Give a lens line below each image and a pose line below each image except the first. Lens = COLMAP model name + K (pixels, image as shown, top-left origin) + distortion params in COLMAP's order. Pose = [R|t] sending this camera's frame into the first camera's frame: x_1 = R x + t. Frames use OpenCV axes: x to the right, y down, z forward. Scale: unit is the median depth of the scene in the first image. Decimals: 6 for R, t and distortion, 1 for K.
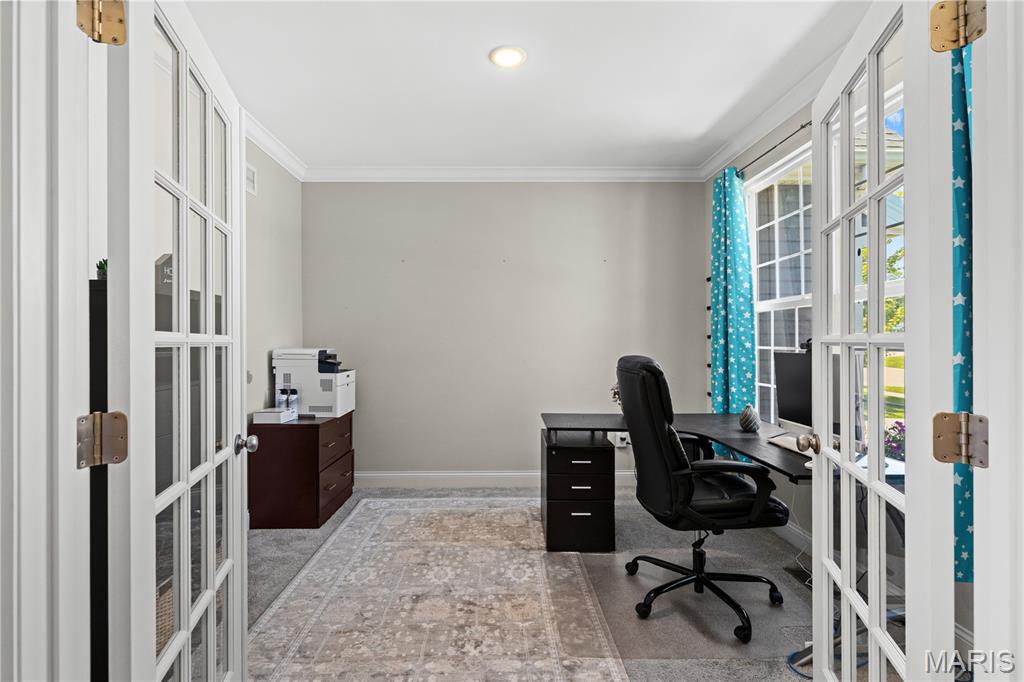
lens RADIAL K [[477.9, 0, 505.6], [0, 477.9, 335.7], [0, 0, 1]] dist [0.006229, 0.001090]
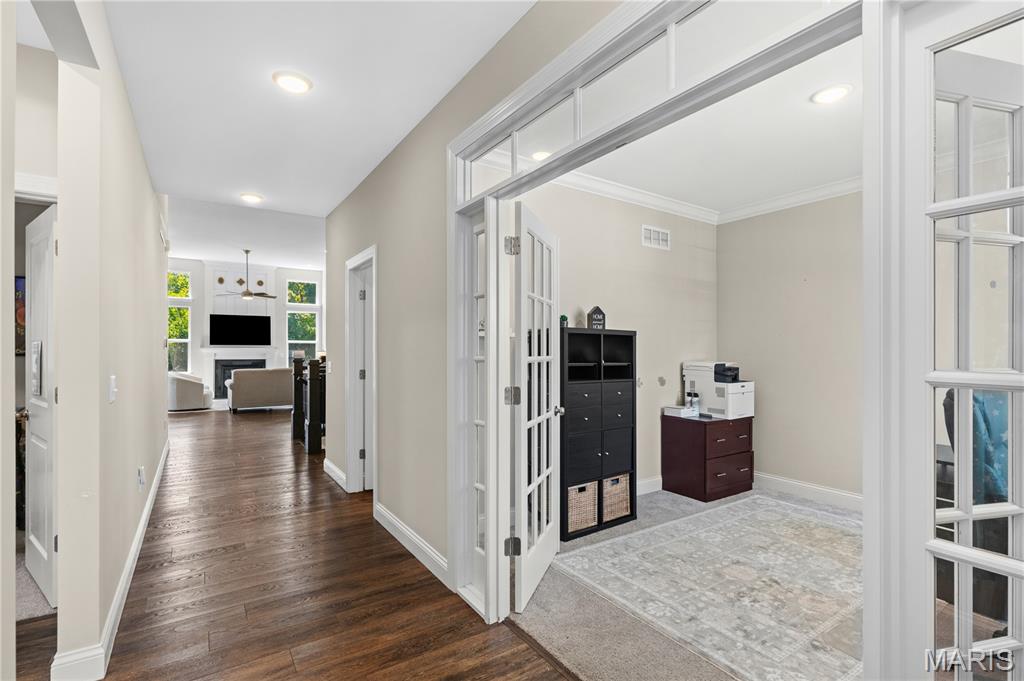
lens RADIAL K [[477.9, 0, 515.5], [0, 477.9, 345.3], [0, 0, 1]] dist [0.006229, 0.001090]
pose [[0.556267, 0.000526, -0.831003, 0.377473], [-0.001651, 0.999999, -0.000473, -0.017118], [0.831002, 0.001635, 0.556267, -0.134056]]
